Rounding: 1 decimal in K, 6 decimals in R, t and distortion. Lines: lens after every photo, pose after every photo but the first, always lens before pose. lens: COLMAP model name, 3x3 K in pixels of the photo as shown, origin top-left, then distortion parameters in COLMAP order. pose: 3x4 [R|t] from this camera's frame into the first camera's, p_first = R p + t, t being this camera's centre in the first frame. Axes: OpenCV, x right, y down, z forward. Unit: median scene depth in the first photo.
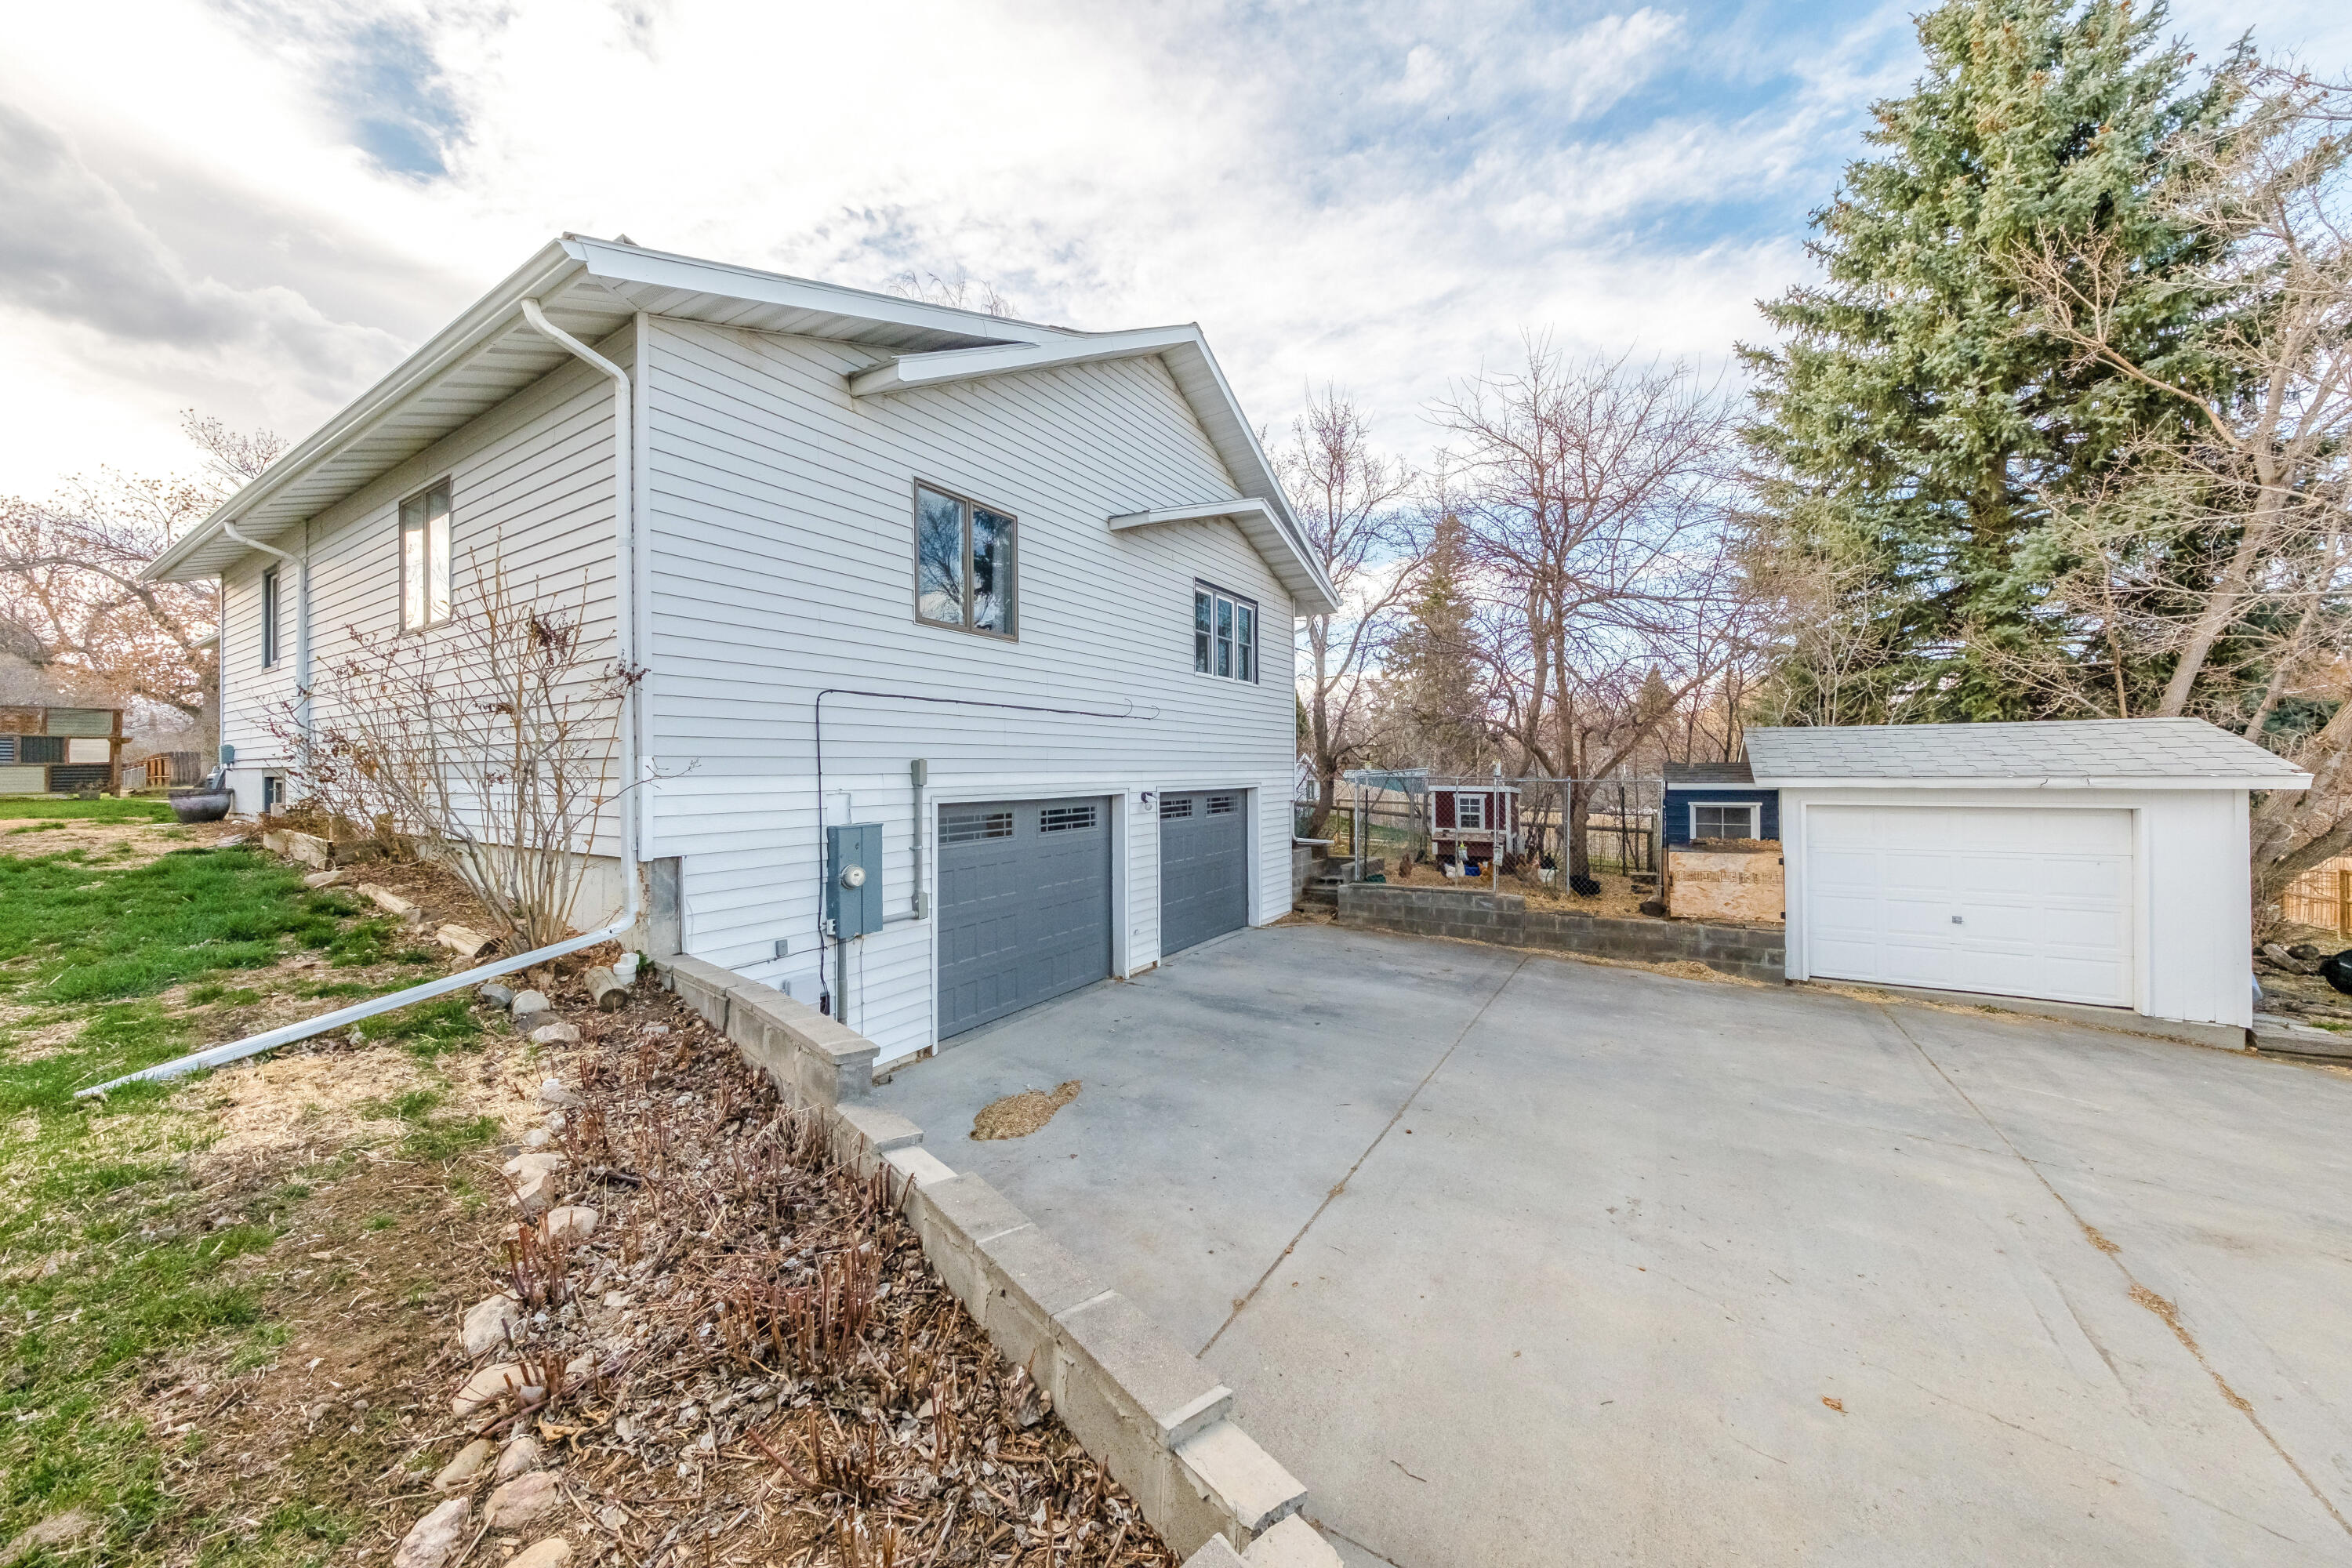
lens RADIAL K [[793.6, 0, 1218.3], [0, 793.6, 755.8], [0, 0, 1]] dist [-0.002699, 0.000634]
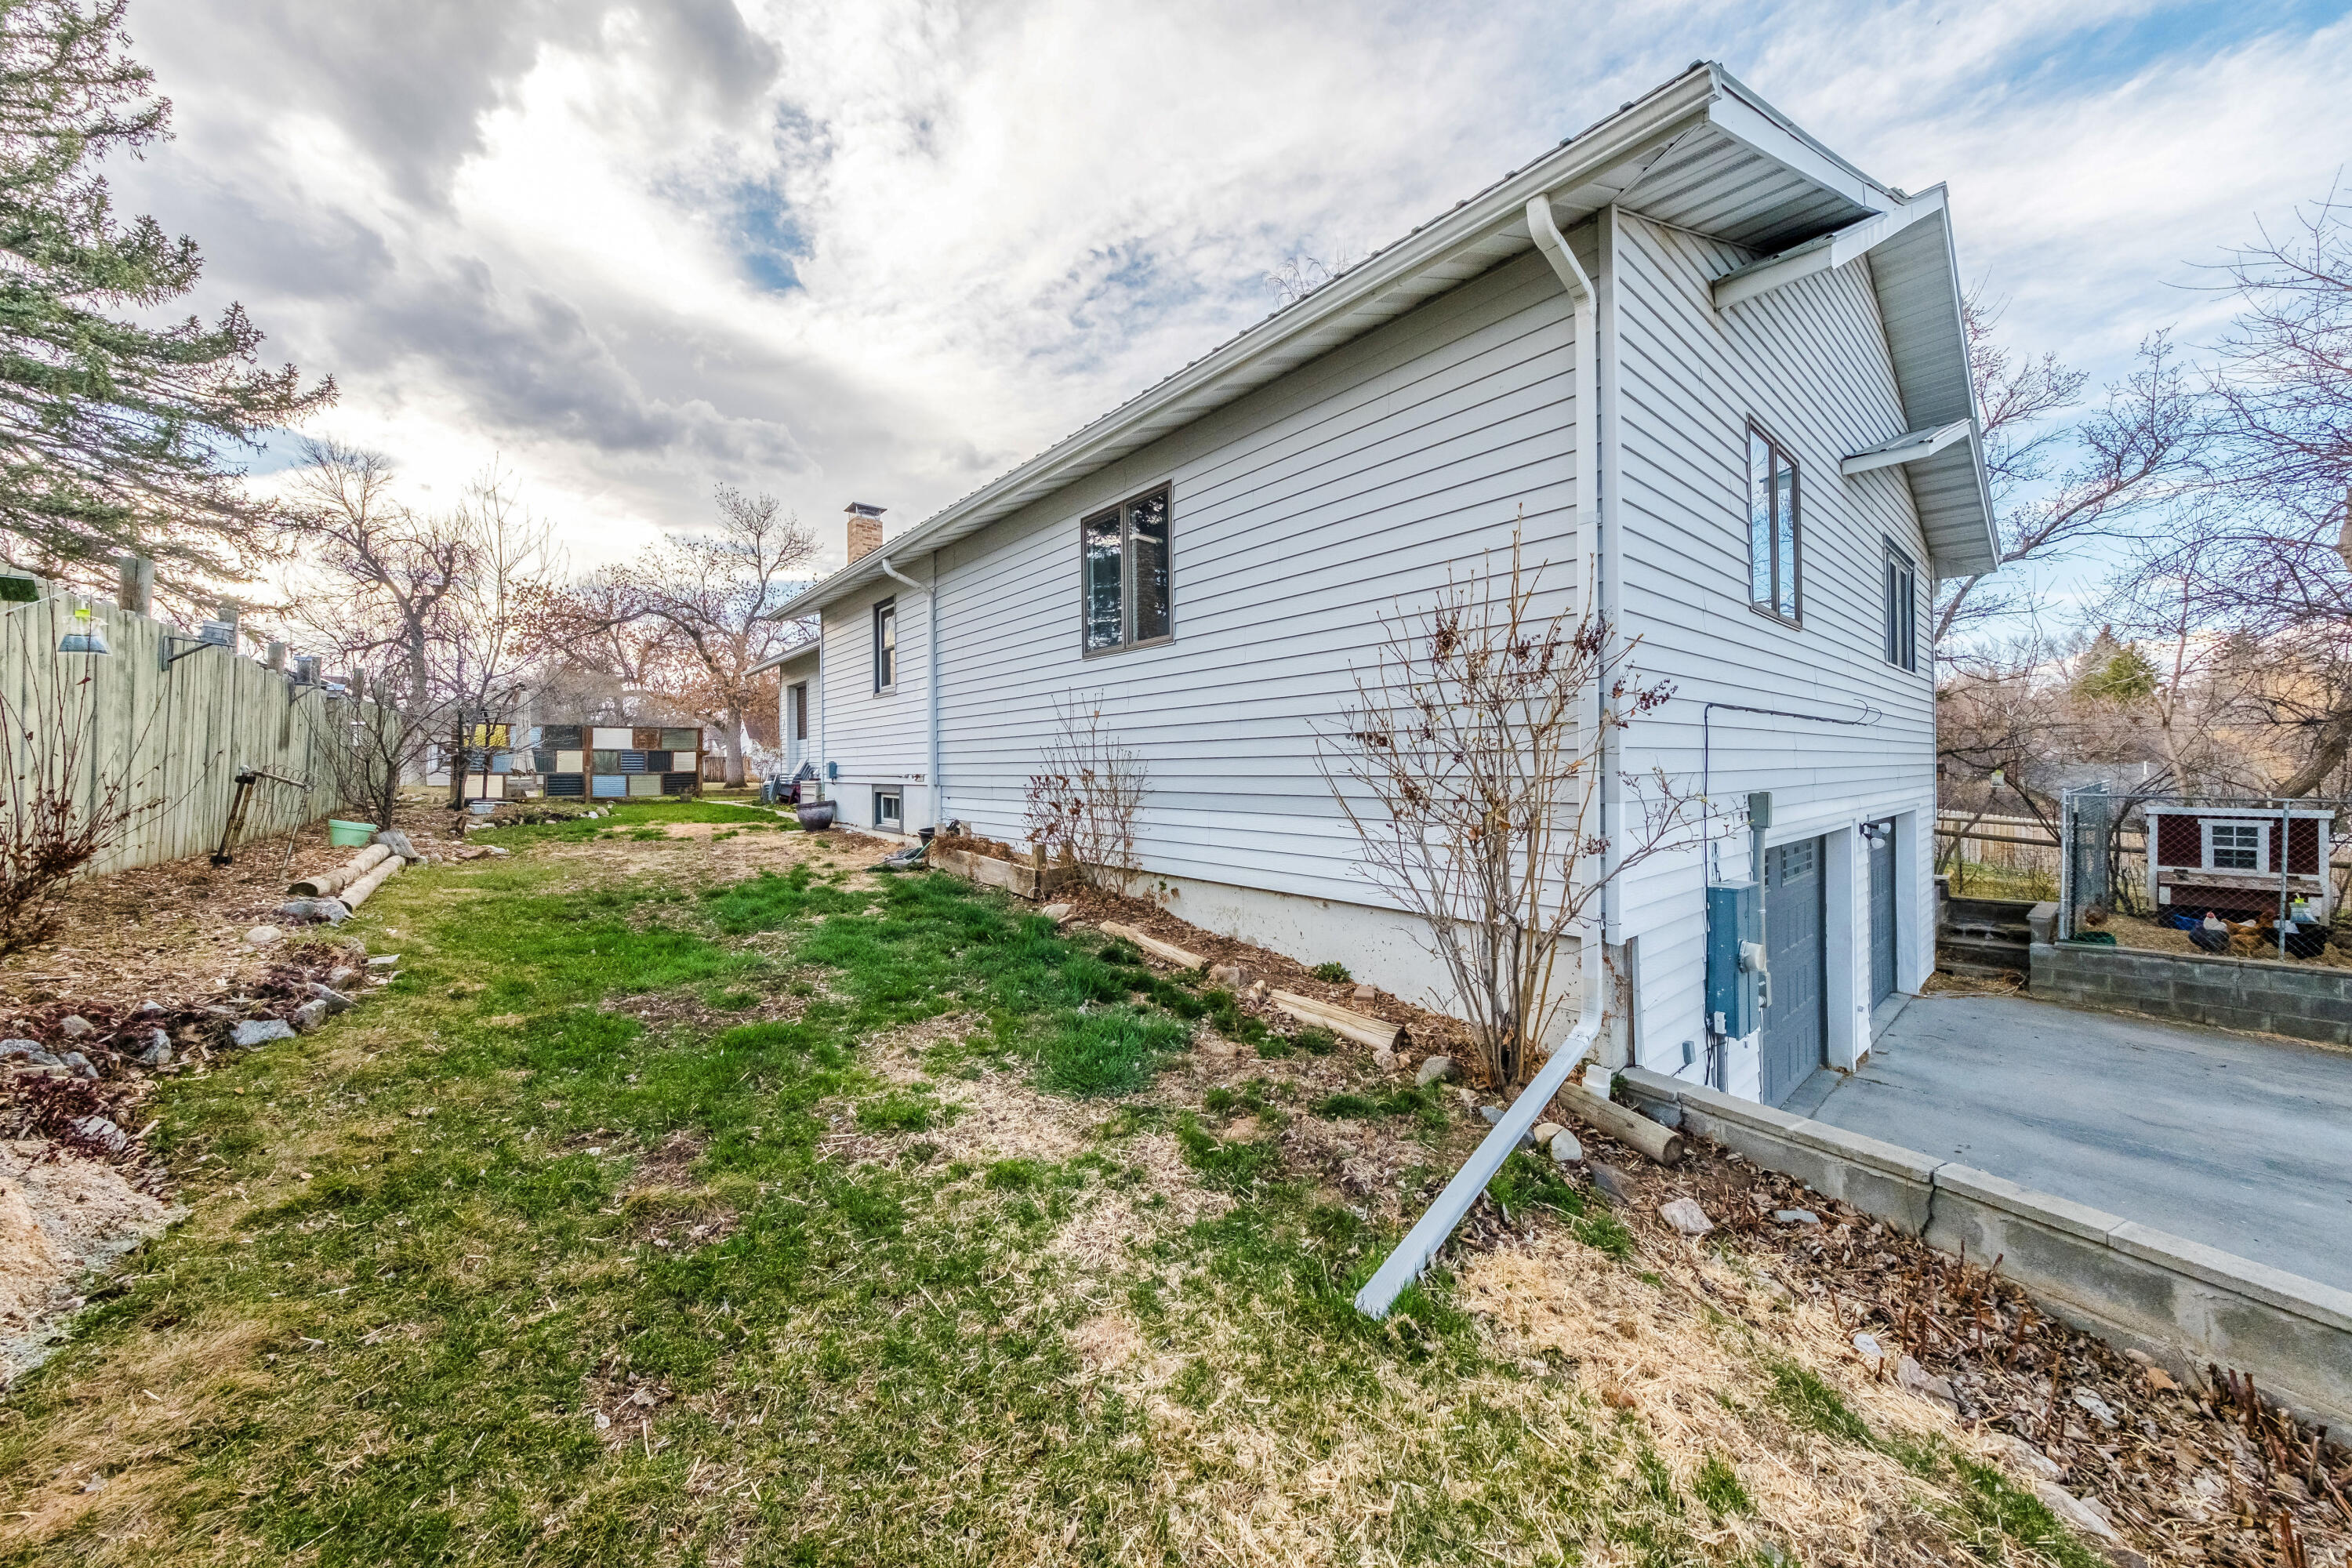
lens RADIAL K [[793.6, 0, 1196.1], [0, 793.6, 748.8], [0, 0, 1]] dist [-0.002699, 0.000634]
pose [[0.953175, -0.008682, -0.302295, -0.451279], [0.008343, 0.999962, -0.002413, -0.026781], [0.302304, -0.000222, 0.953211, 0.088244]]
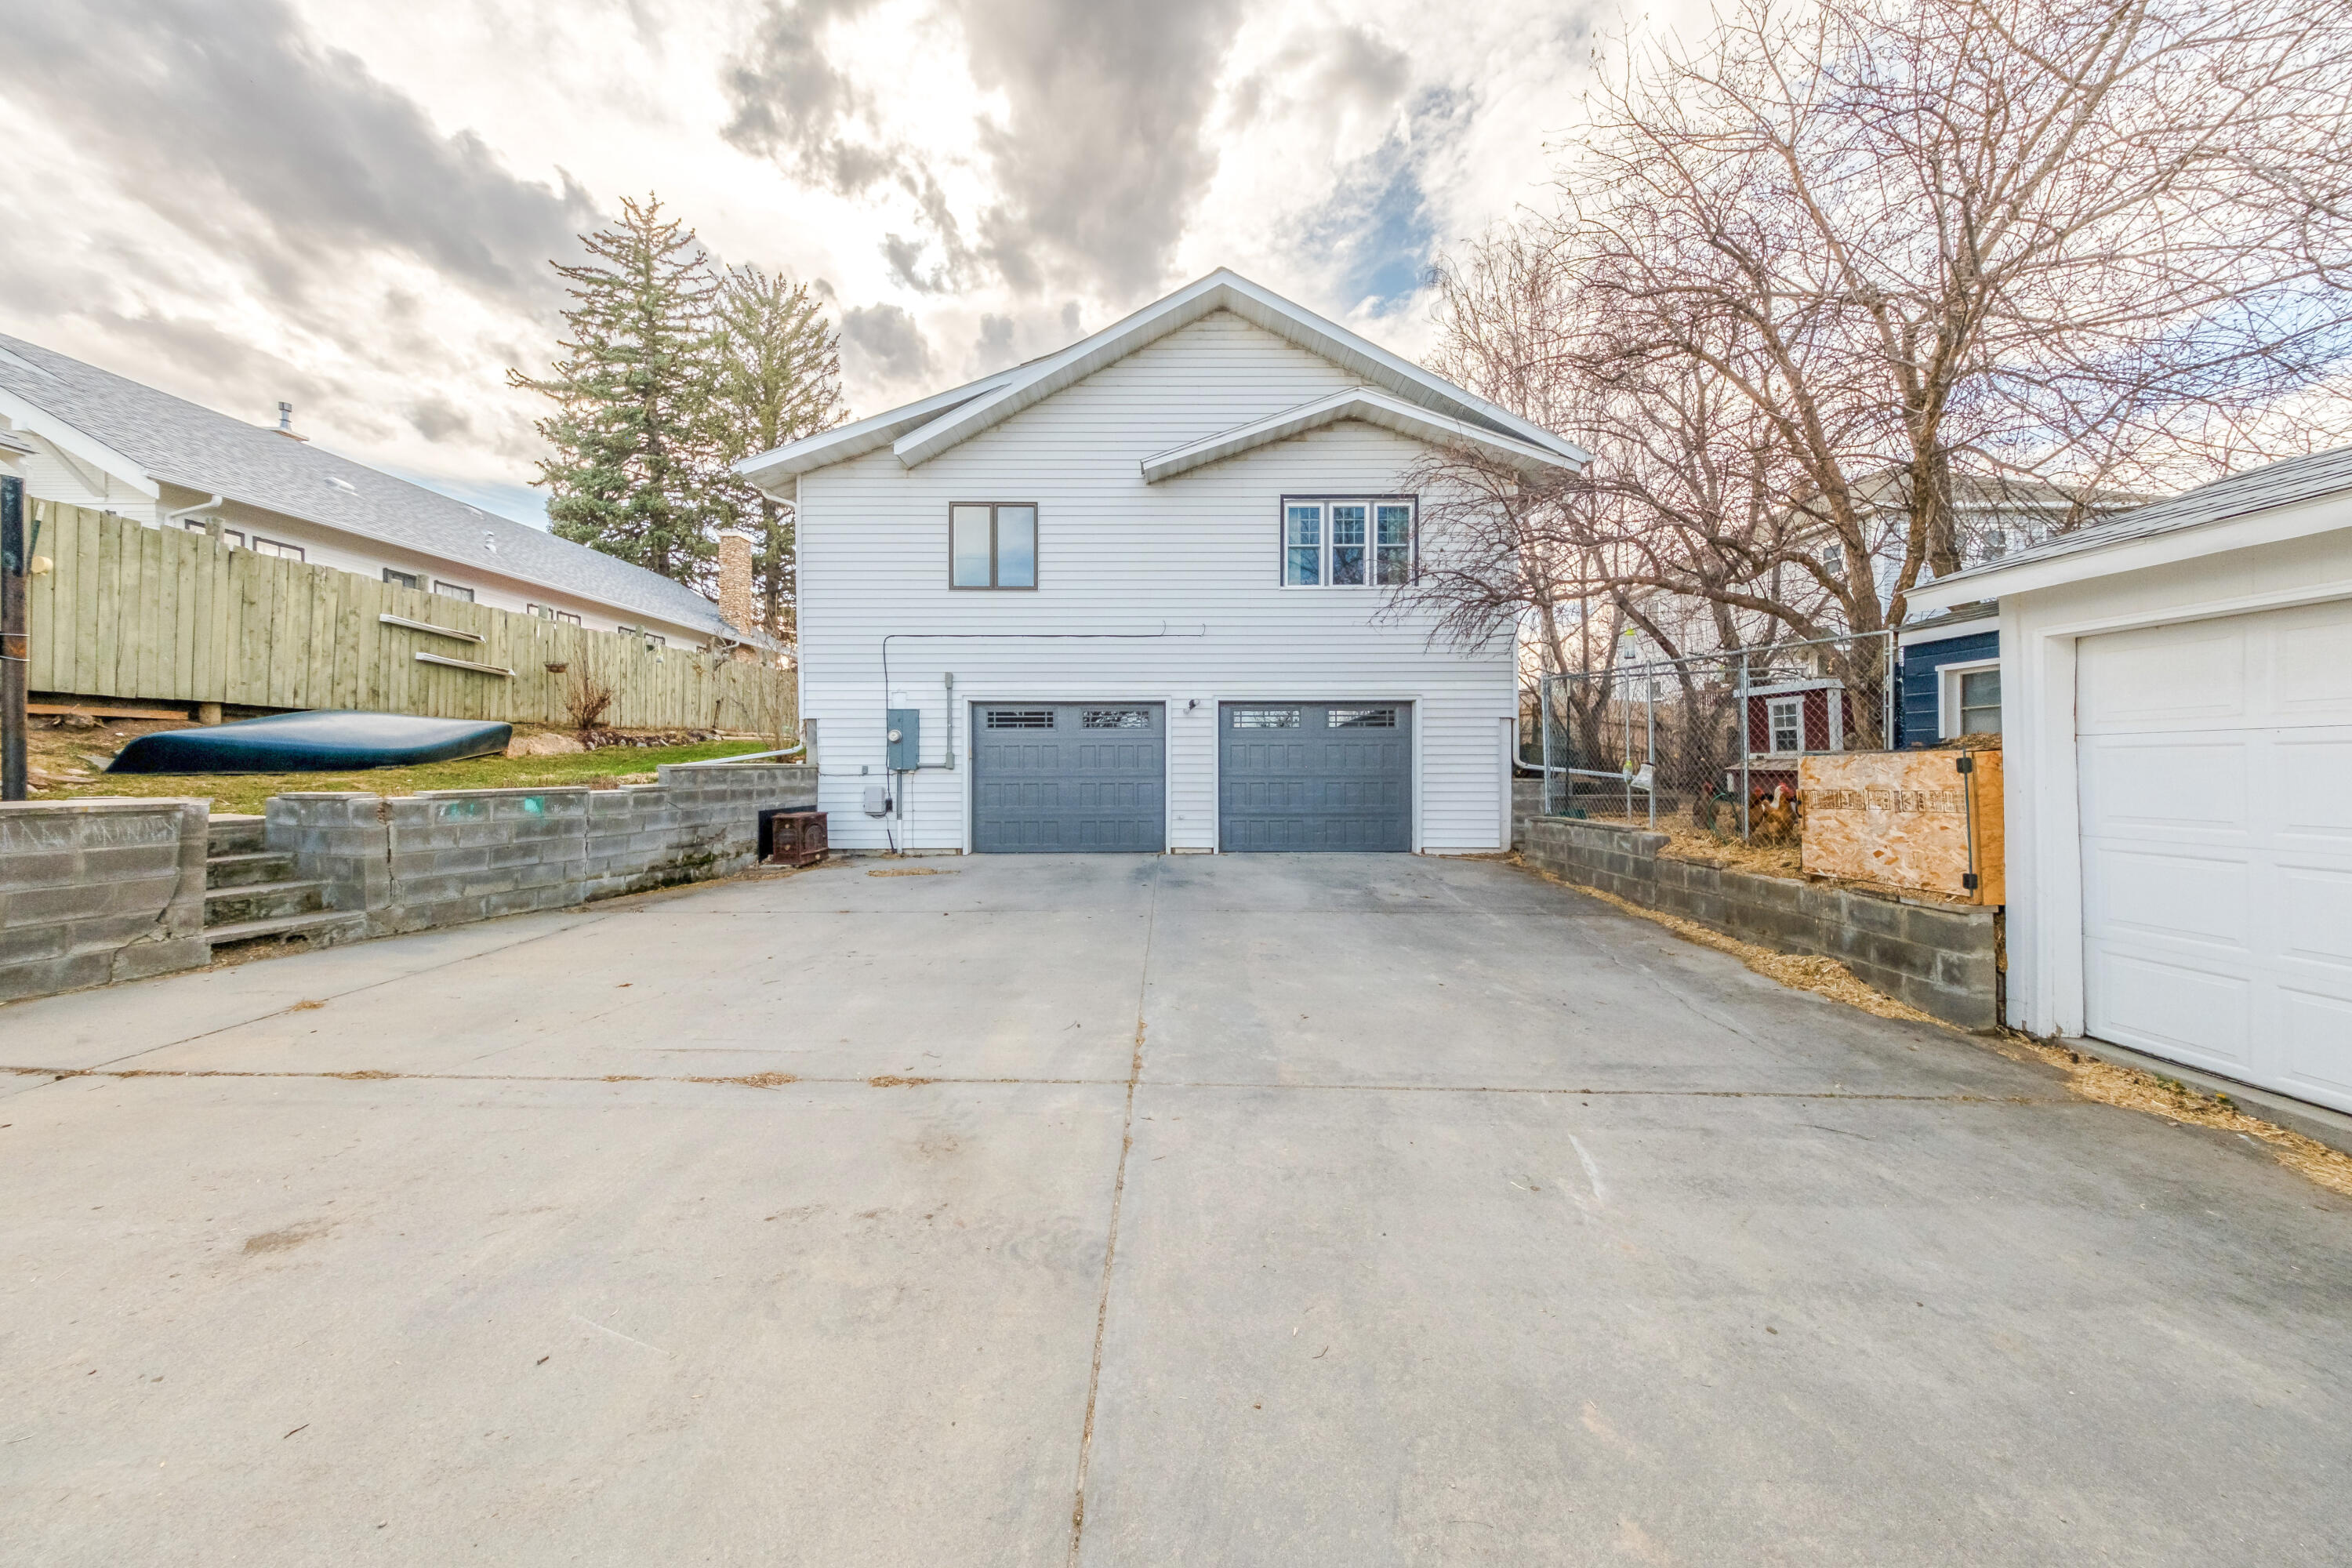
lens RADIAL K [[793.6, 0, 1155.2], [0, 793.6, 746.9], [0, 0, 1]] dist [-0.002699, 0.000634]
pose [[0.516089, -0.008220, -0.856496, 0.836971], [0.016635, 0.999862, 0.000427, 0.110394], [0.856374, -0.014468, 0.516154, 0.341077]]
